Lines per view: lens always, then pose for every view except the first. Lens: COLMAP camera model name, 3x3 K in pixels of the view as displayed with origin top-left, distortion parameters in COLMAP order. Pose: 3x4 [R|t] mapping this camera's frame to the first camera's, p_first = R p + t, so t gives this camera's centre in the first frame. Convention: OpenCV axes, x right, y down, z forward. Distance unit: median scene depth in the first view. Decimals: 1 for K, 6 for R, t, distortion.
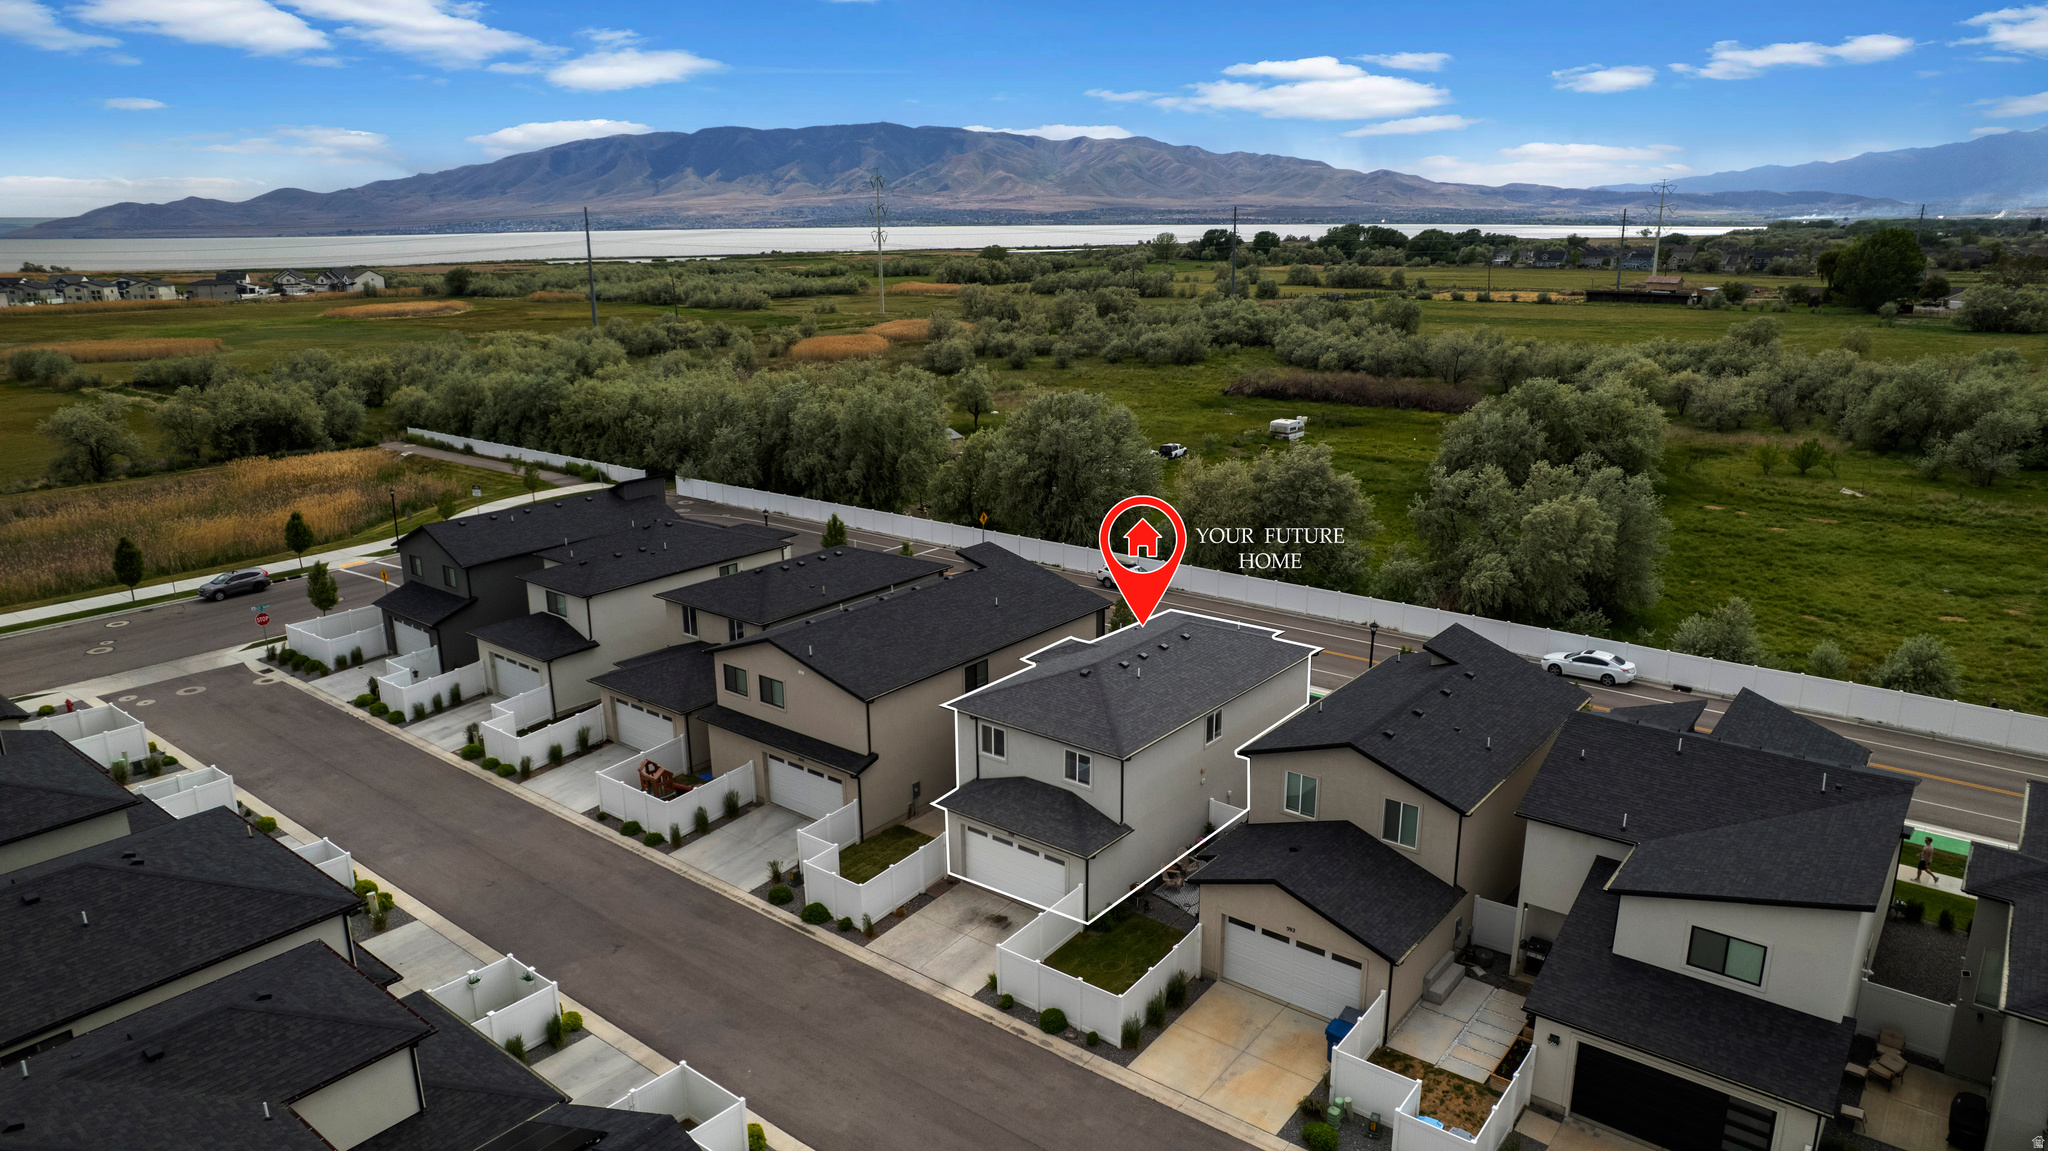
lens RADIAL K [[1296.2, 0, 1027.9], [0, 1296.2, 584.6], [0, 0, 1]] dist [-0.061031, 0.051830]
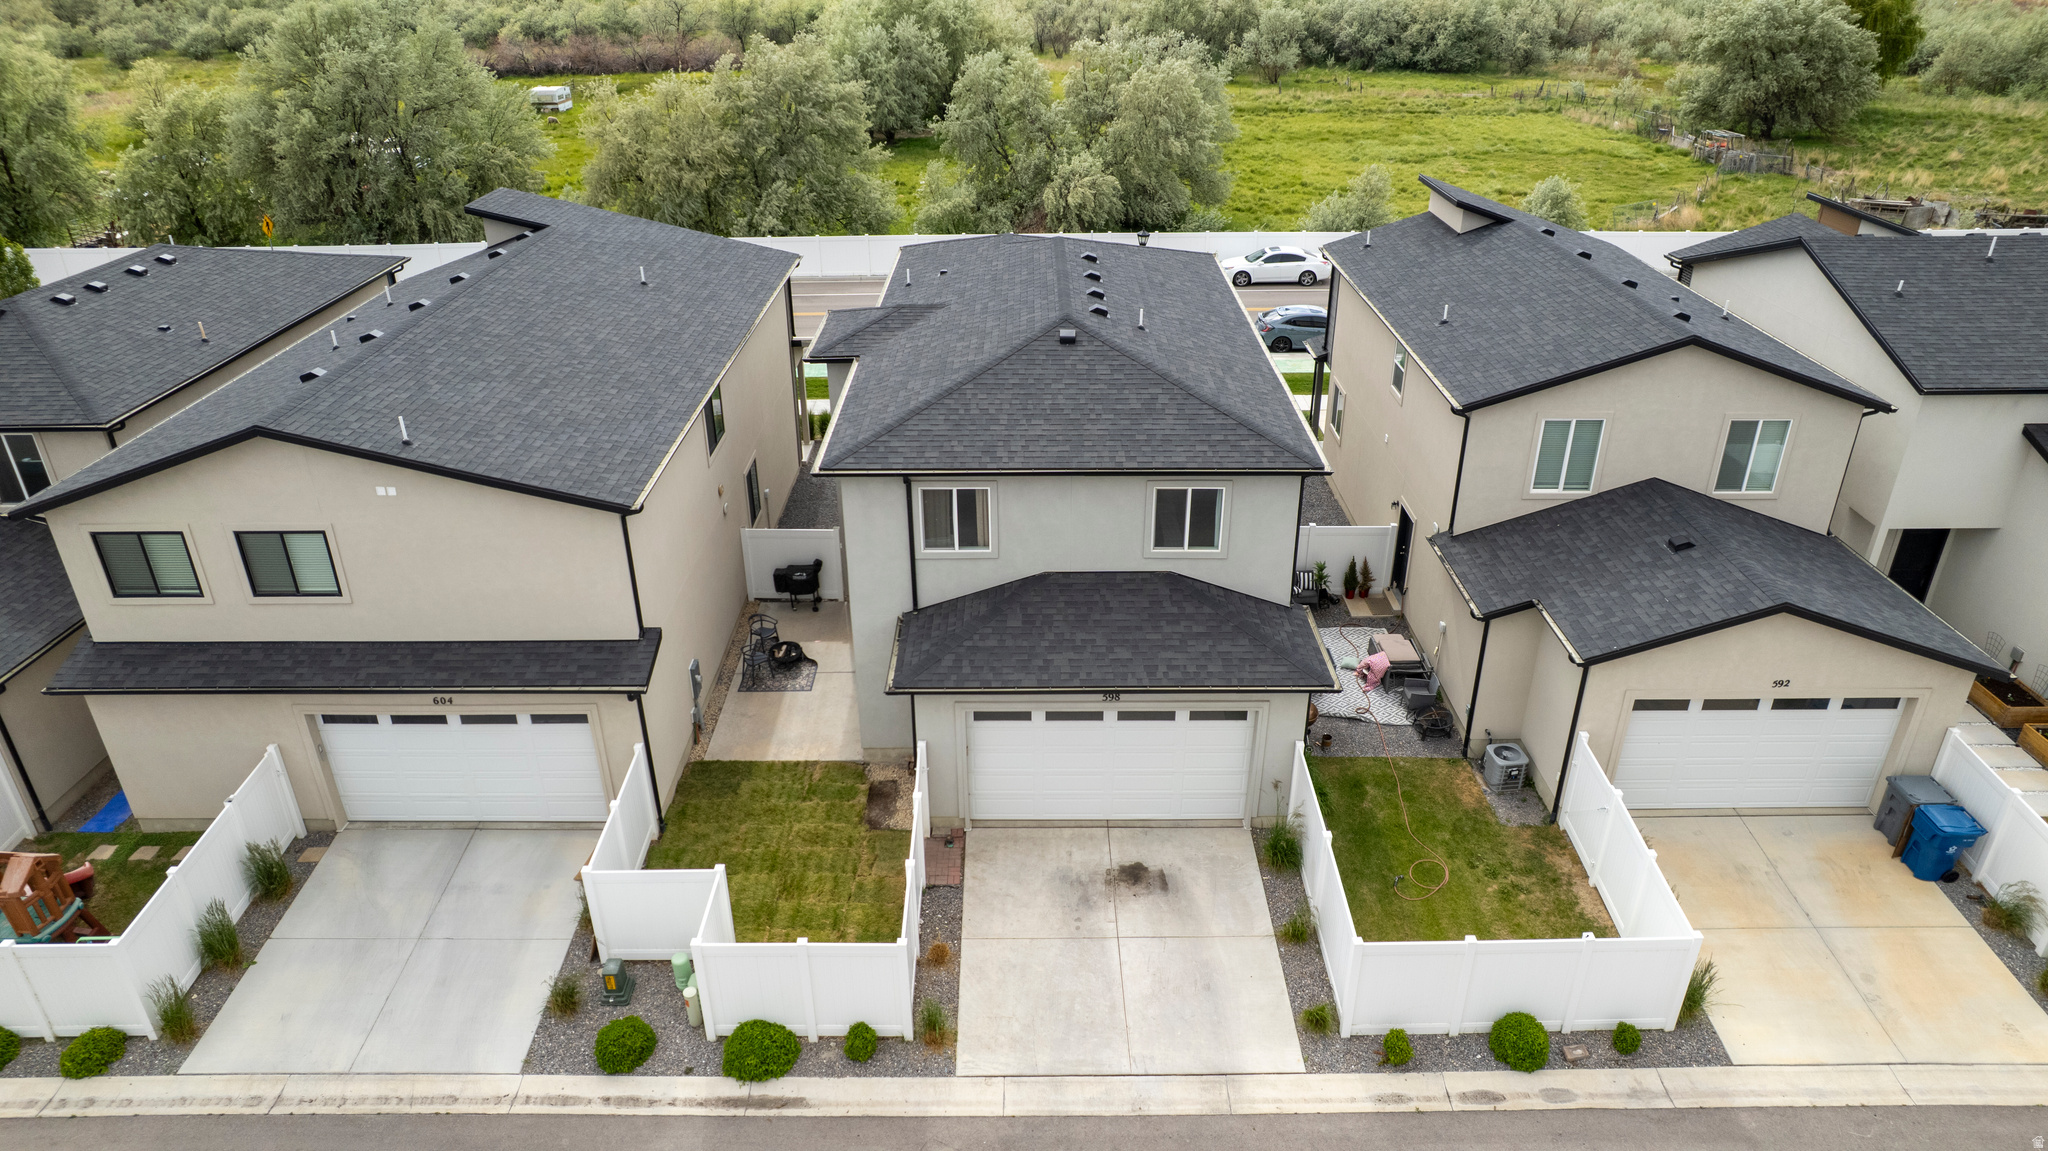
lens RADIAL K [[1296.2, 0, 1027.9], [0, 1296.2, 584.6], [0, 0, 1]] dist [-0.061031, 0.051830]
pose [[0.782186, -0.285952, 0.553549, -0.252451], [0.168250, 0.952393, 0.254244, 0.030182], [-0.599898, -0.105732, 0.793060, 0.594043]]
